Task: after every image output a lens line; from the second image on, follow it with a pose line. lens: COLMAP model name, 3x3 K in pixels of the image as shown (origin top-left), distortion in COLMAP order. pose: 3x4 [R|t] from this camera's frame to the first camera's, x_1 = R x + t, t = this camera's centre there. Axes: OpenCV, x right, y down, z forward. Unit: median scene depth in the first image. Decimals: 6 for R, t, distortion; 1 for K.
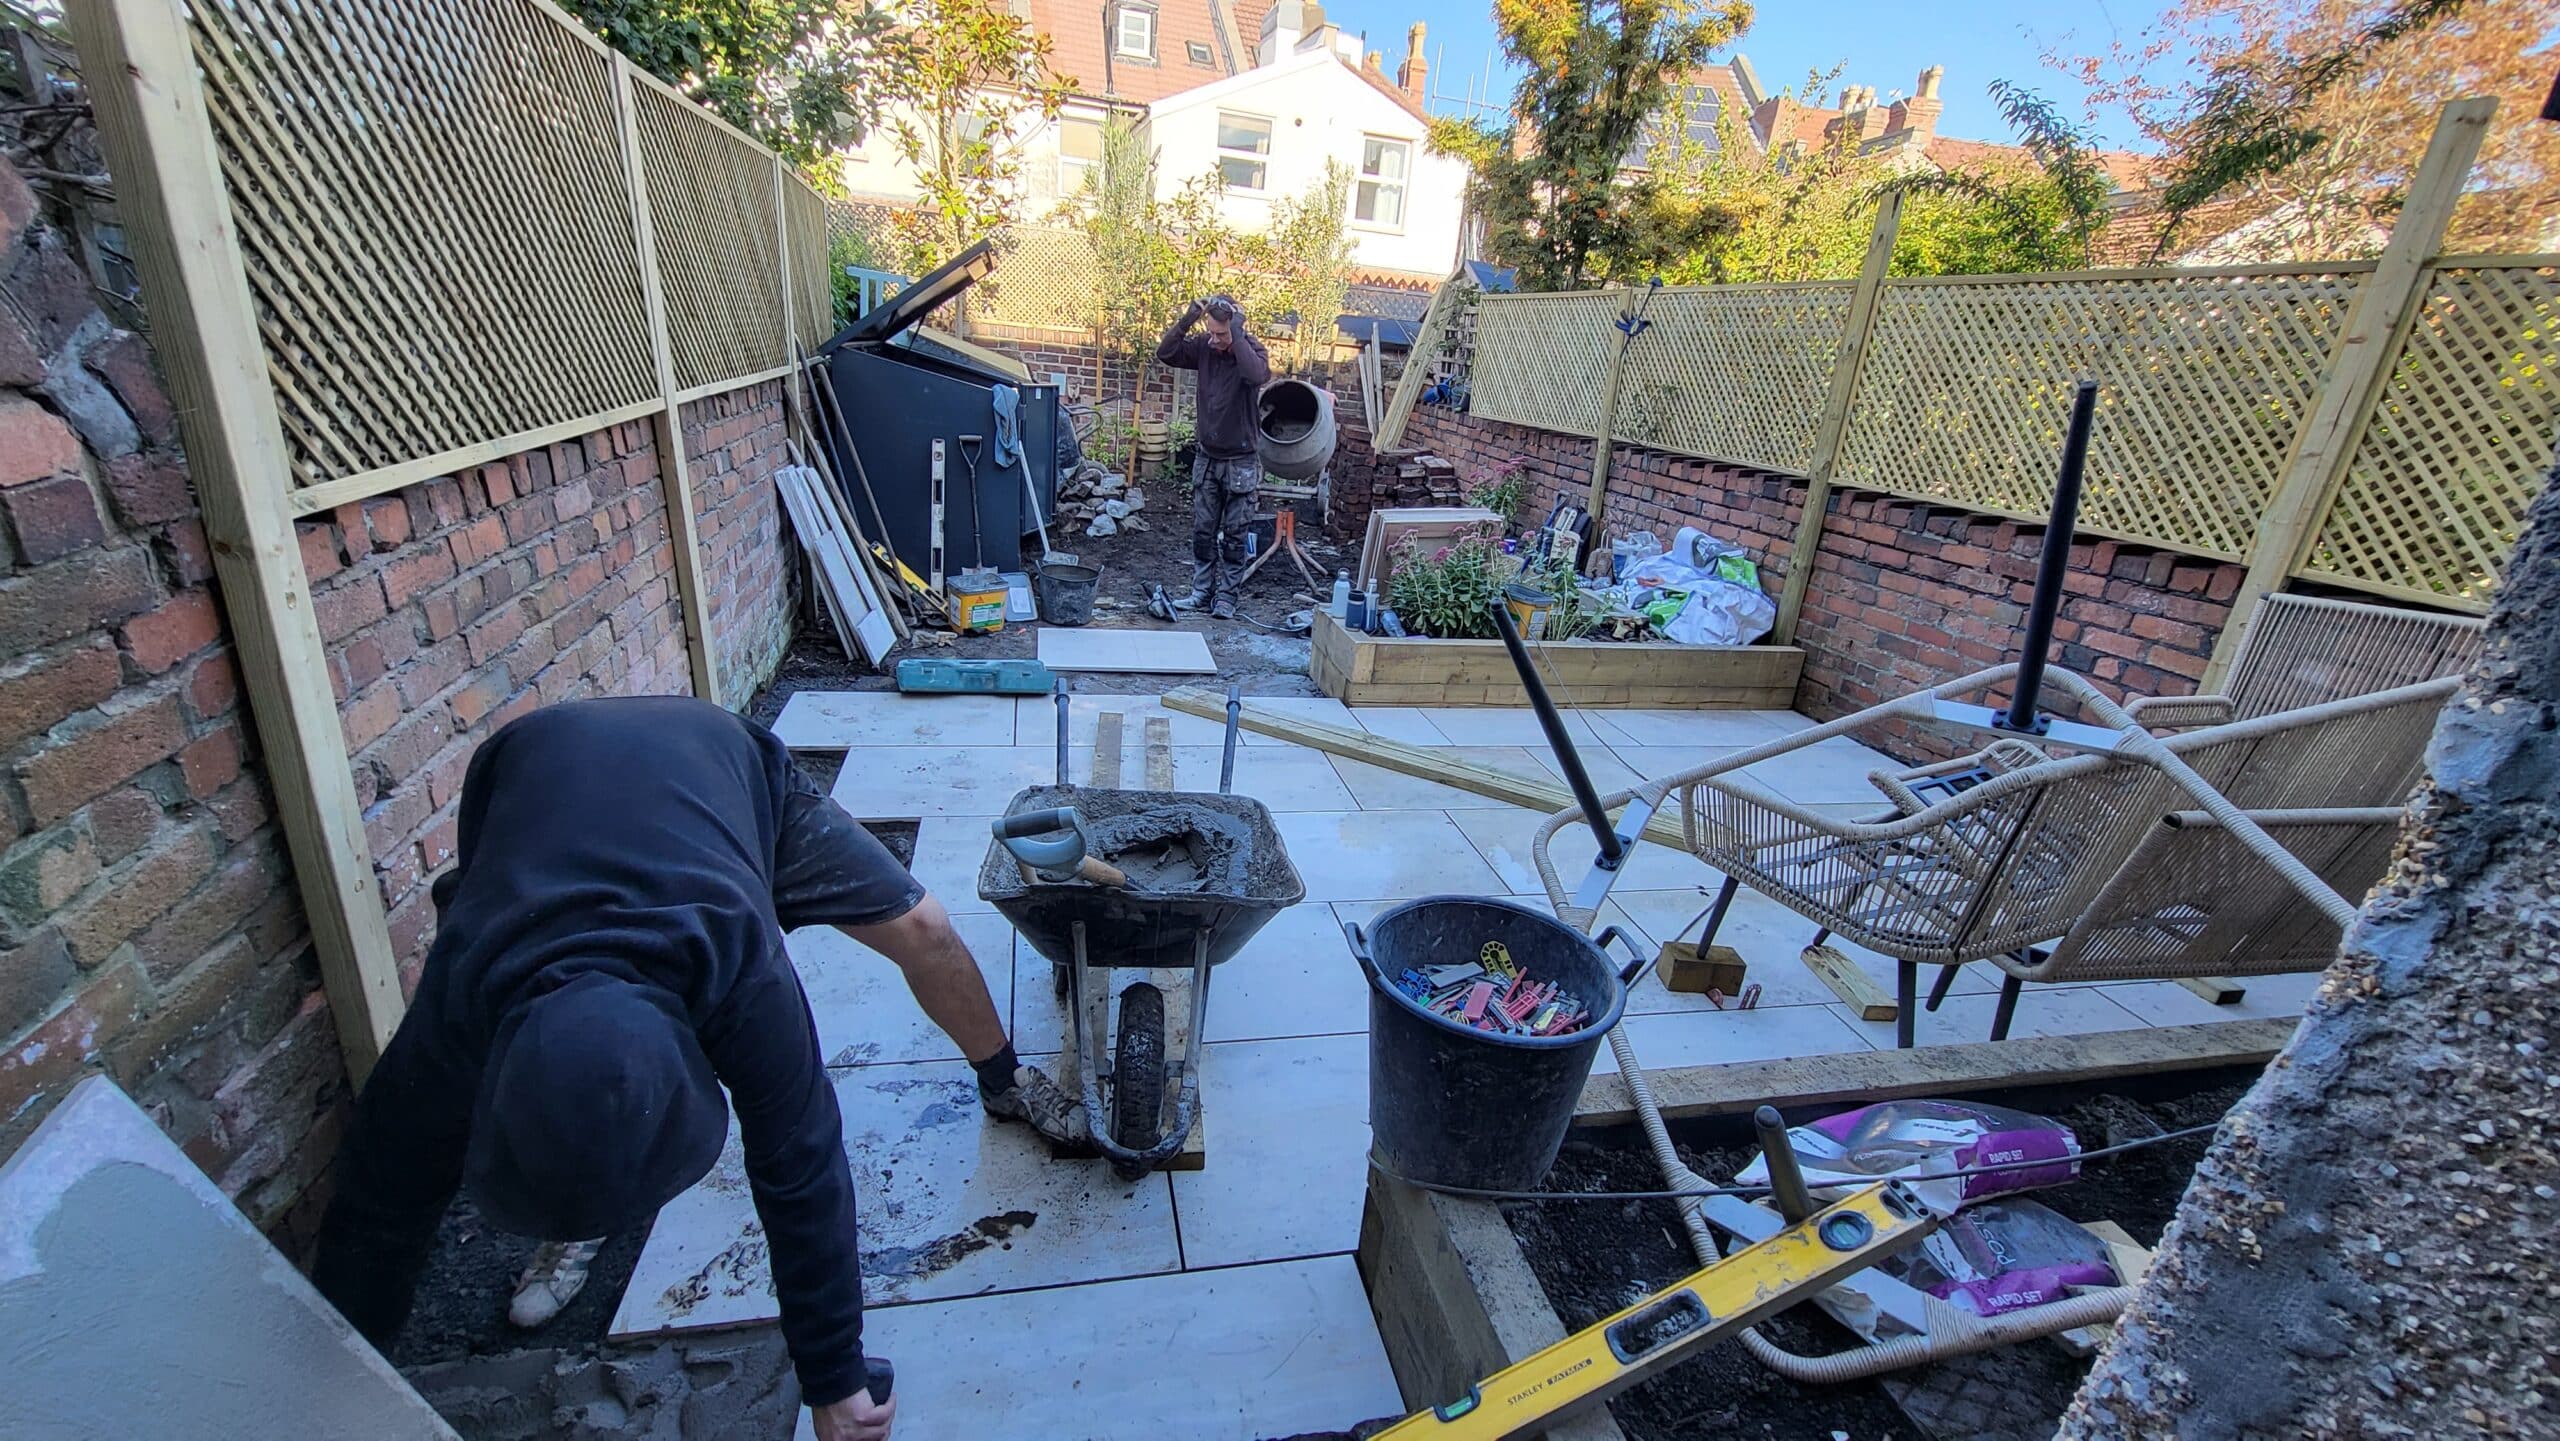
lens RADIAL K [[1012.0, 0, 1258.6], [0, 1012.0, 732.7], [0, 0, 1]] dist [0.004719, -0.002079]
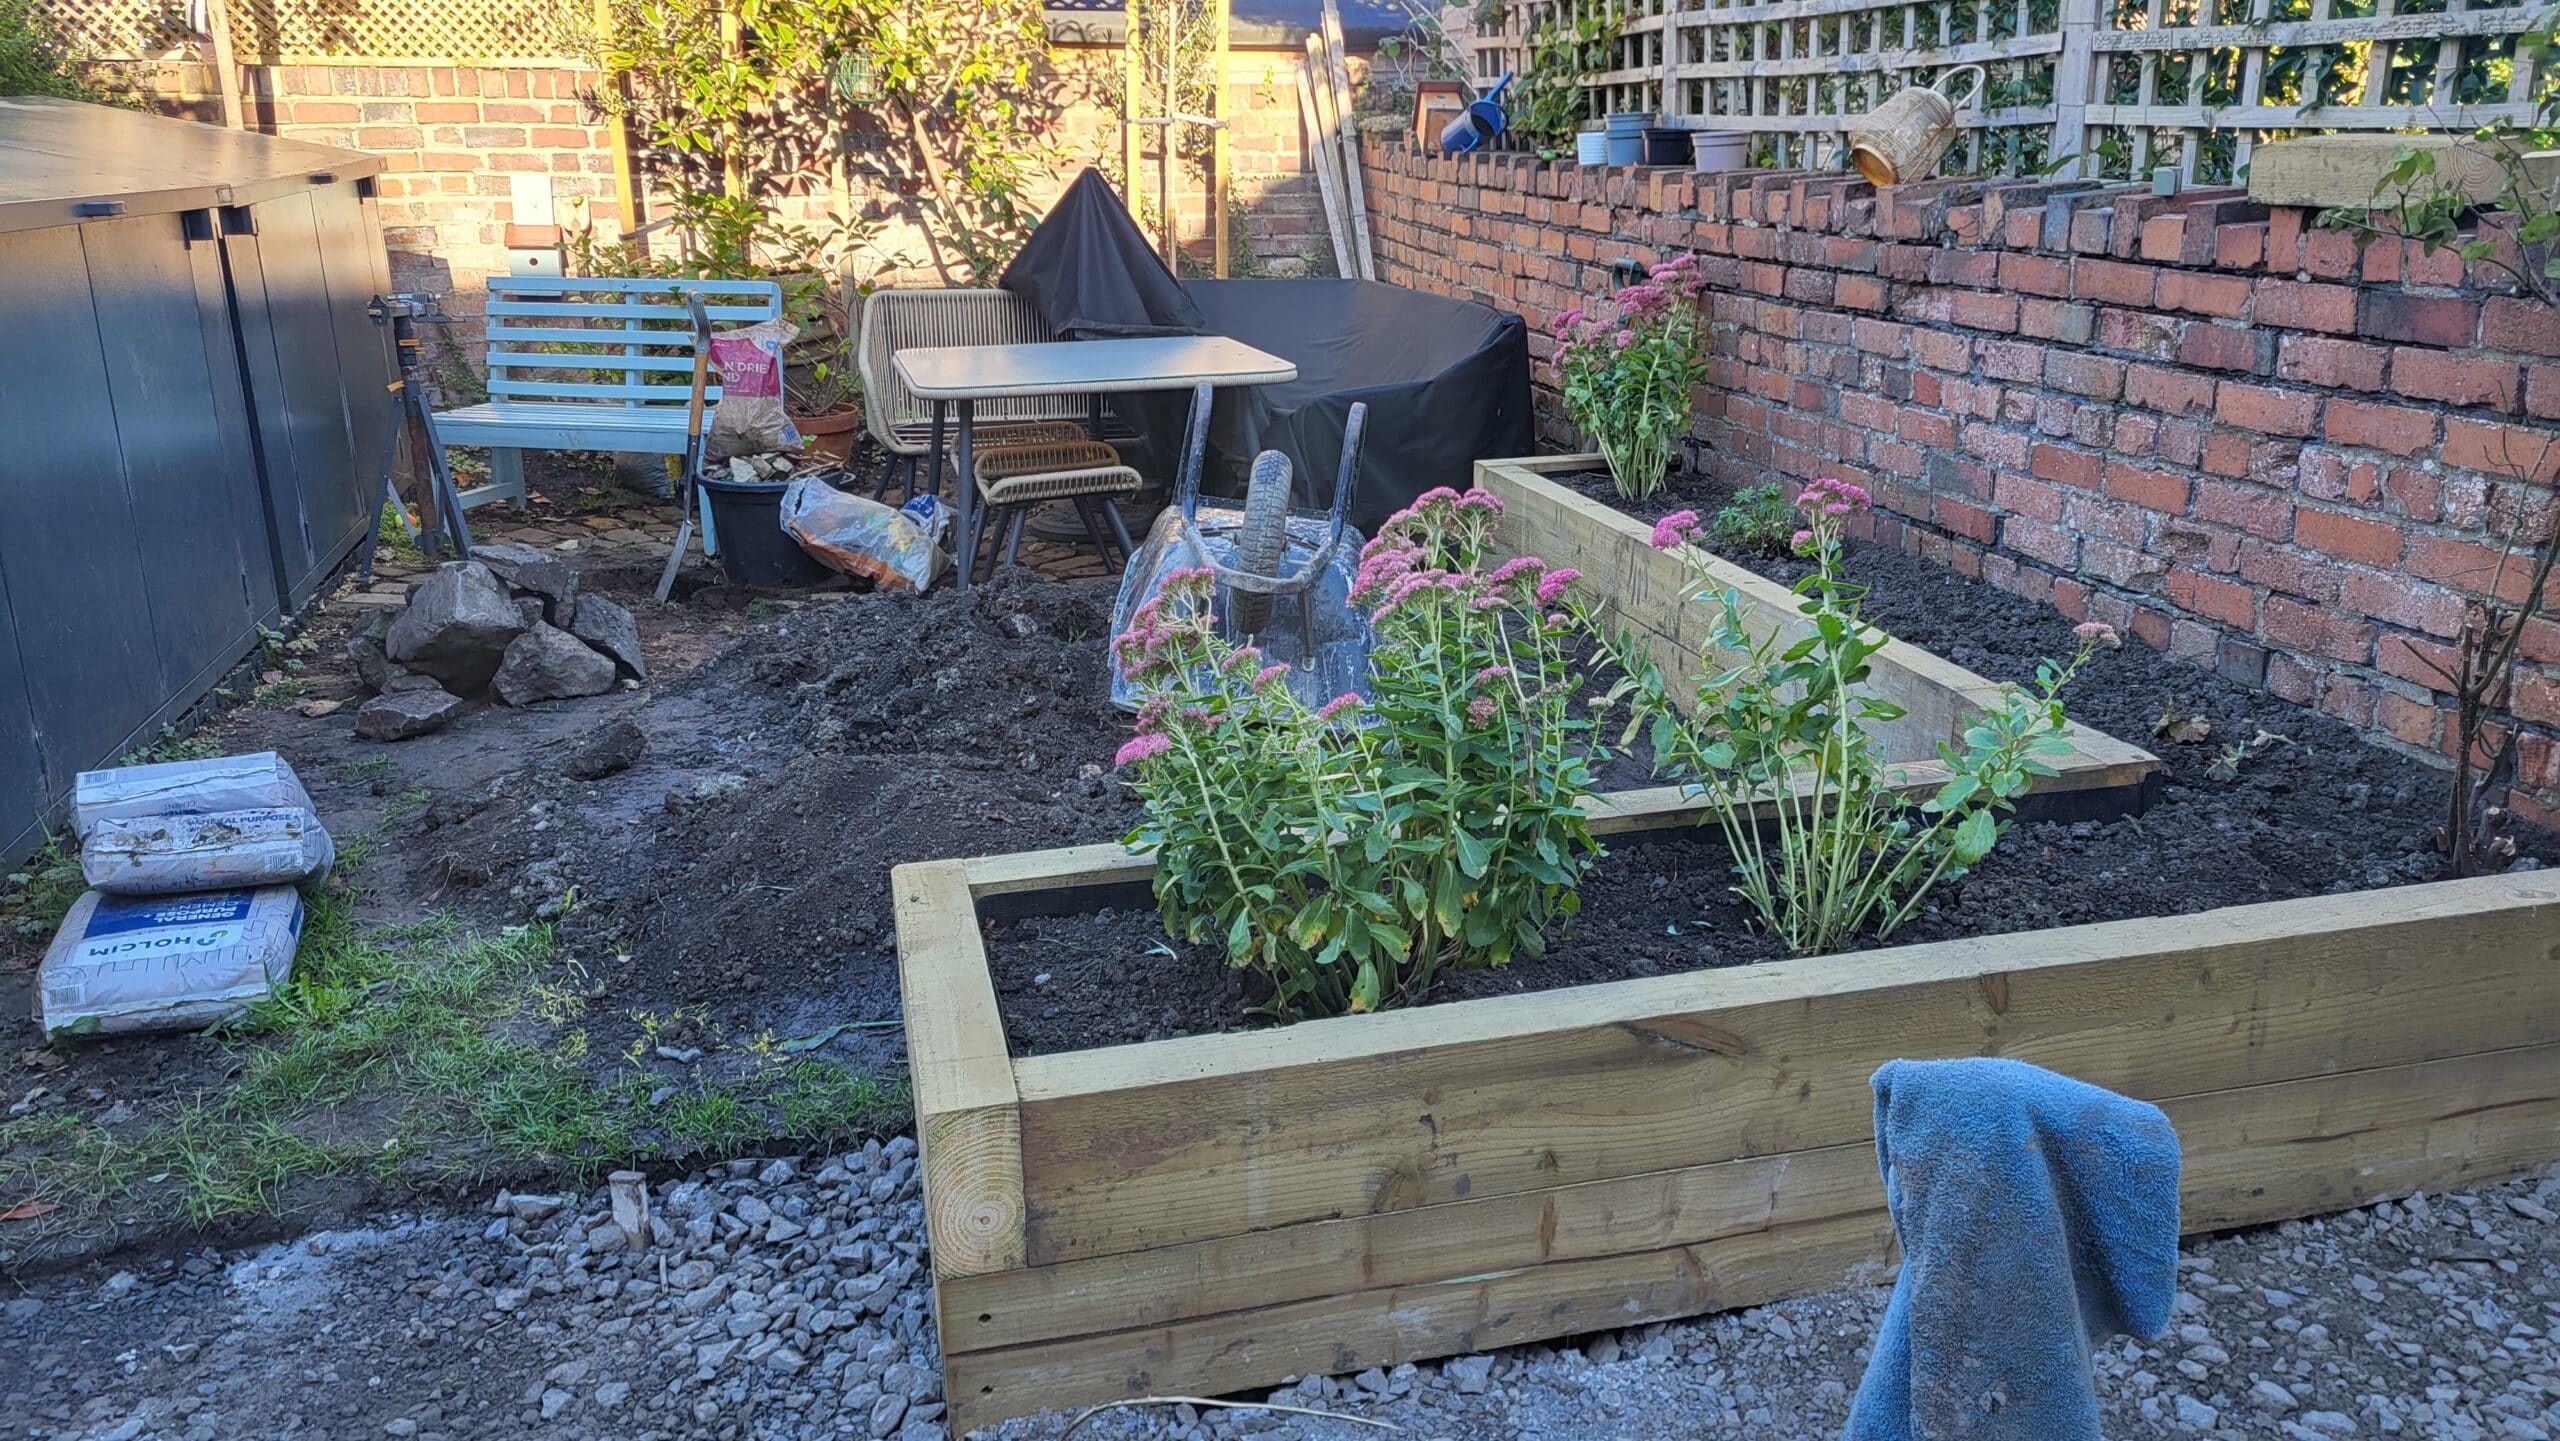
lens RADIAL K [[1922.8, 0, 1312.2], [0, 1922.8, 689.4], [0, 0, 1]] dist [0.067674, -0.052534]
pose [[0.994857, -0.101274, 0.001848, 0.178024], [0.101108, 0.991797, -0.078199, -0.130674], [0.006086, 0.077984, 0.996936, 0.529872]]
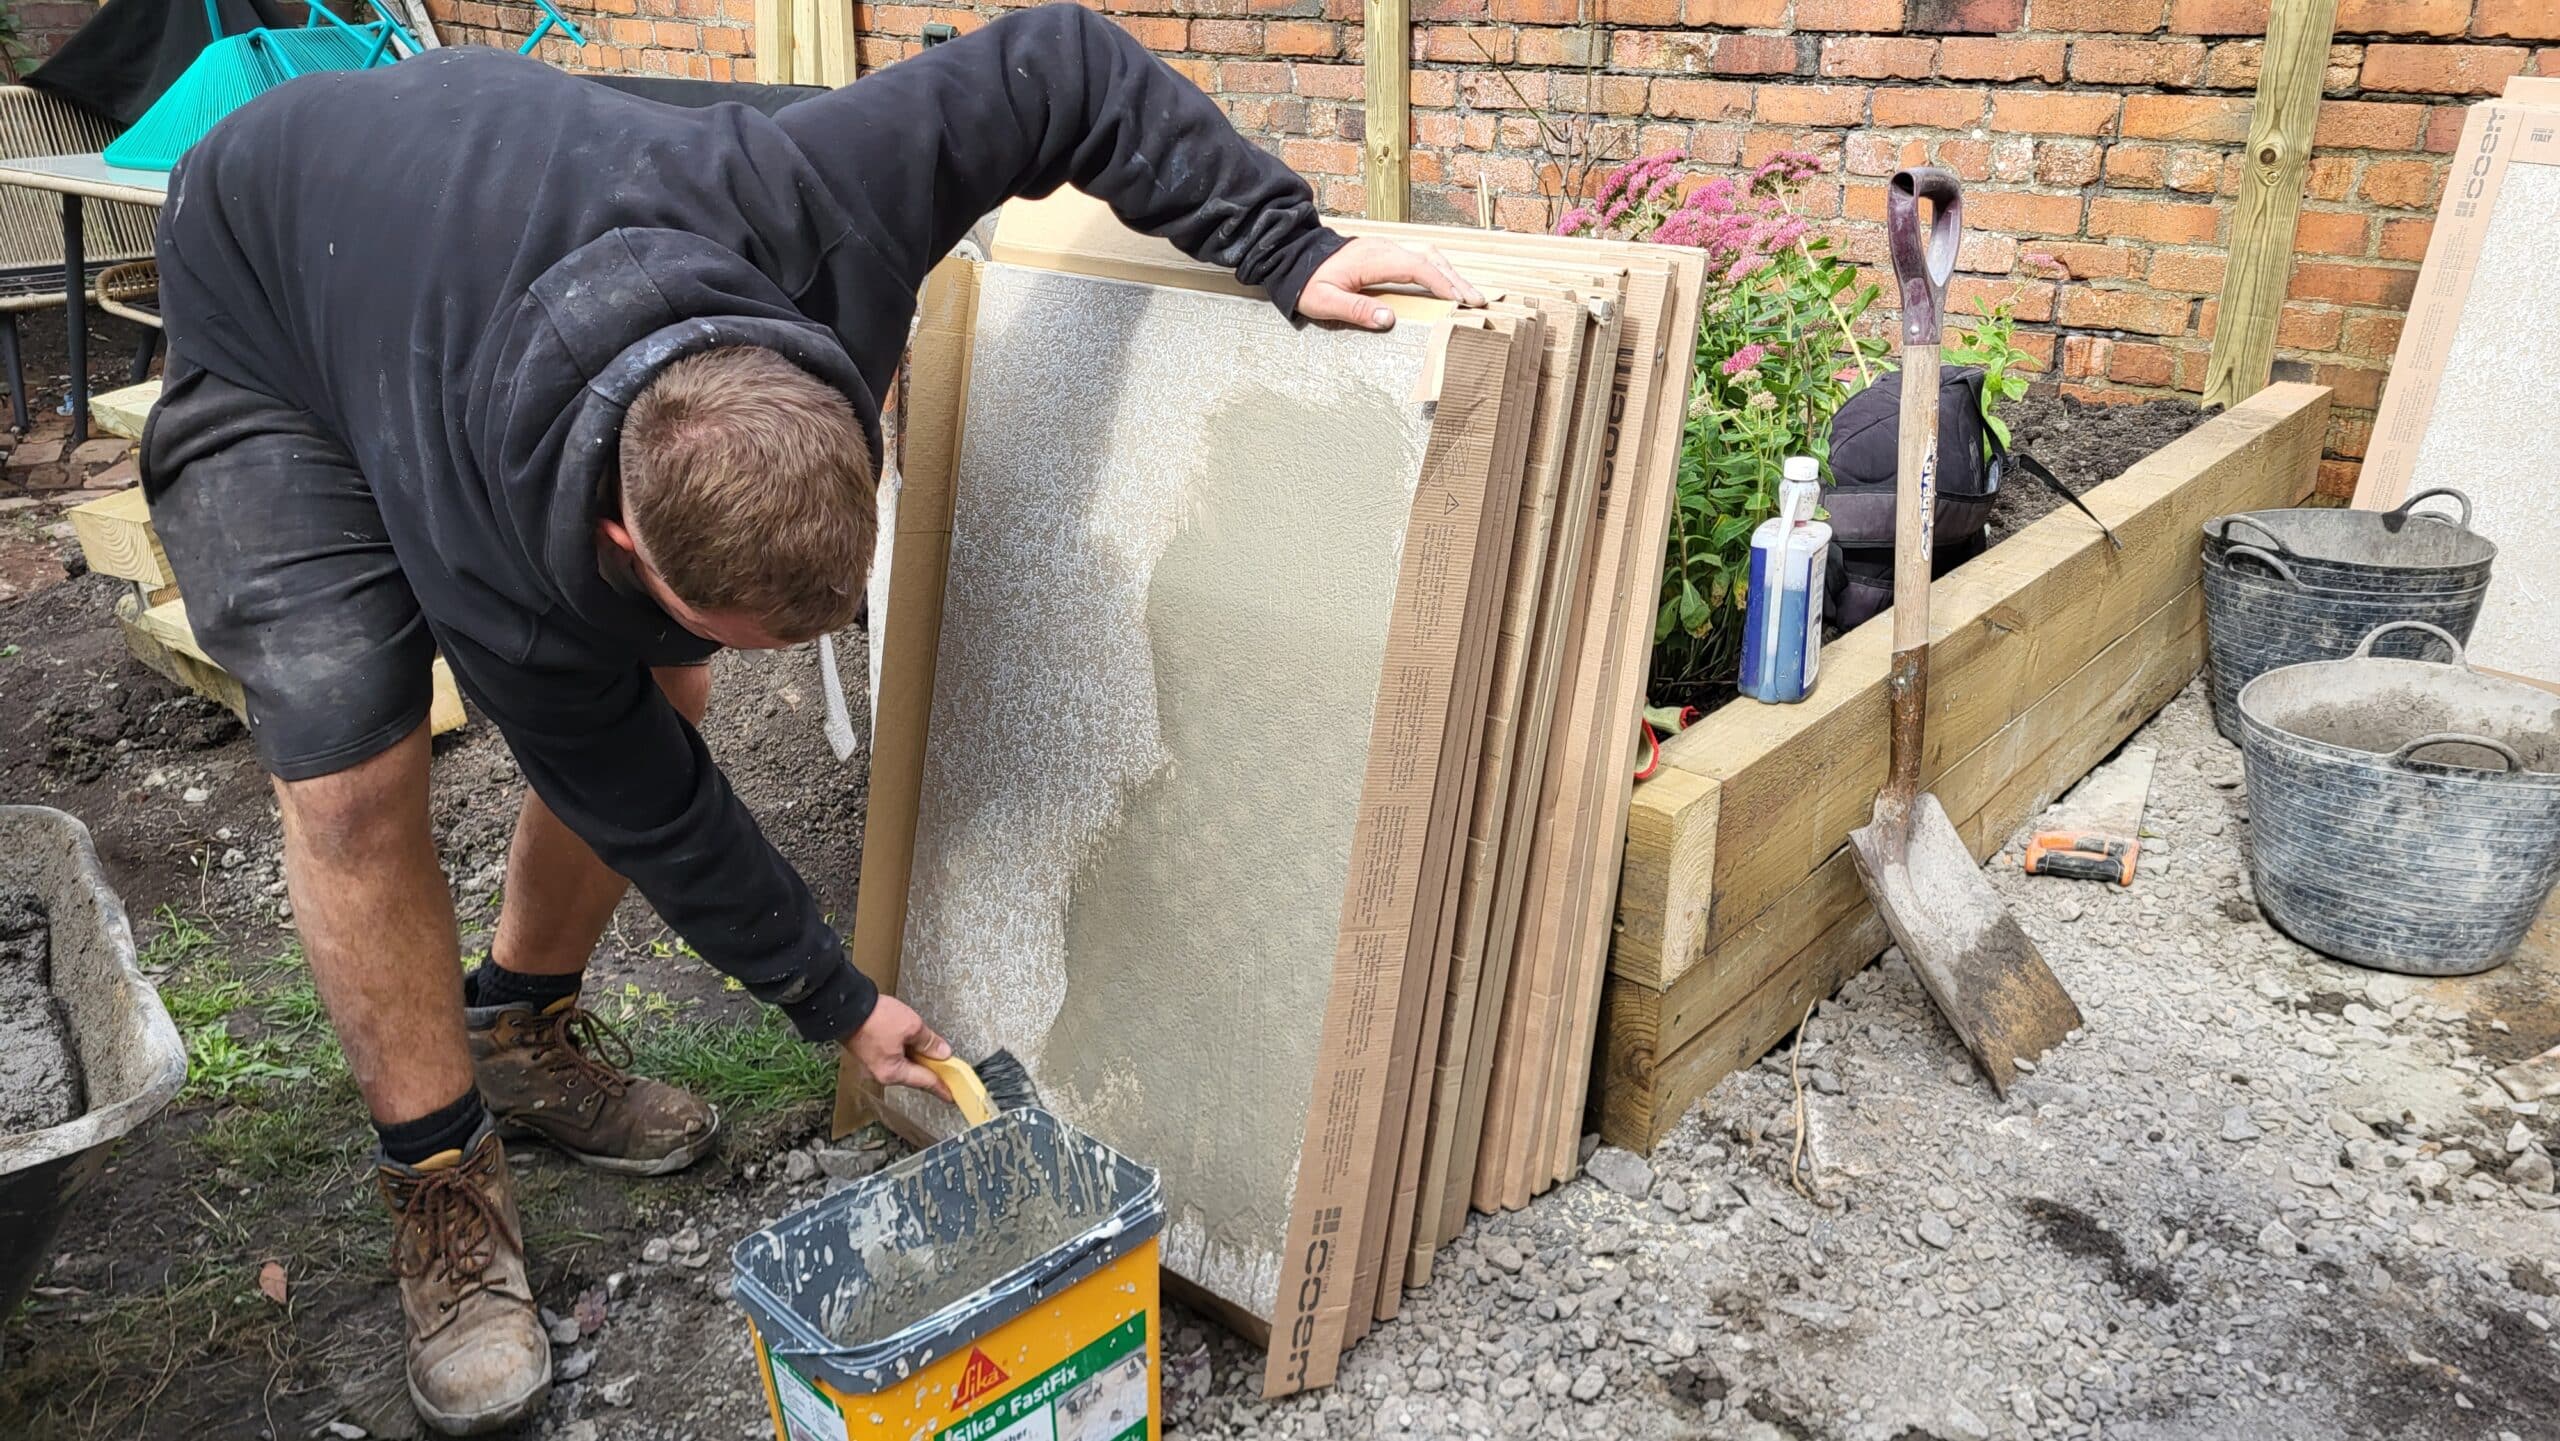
lens RADIAL K [[1922.8, 0, 1287.8], [0, 1922.8, 716.9], [0, 0, 1]] dist [0.067674, -0.052534]
pose [[0.786463, -0.305024, 0.537062, -0.163811], [0.282392, 0.950916, 0.126544, -0.169097], [-0.549300, 0.052140, 0.833997, 0.663368]]
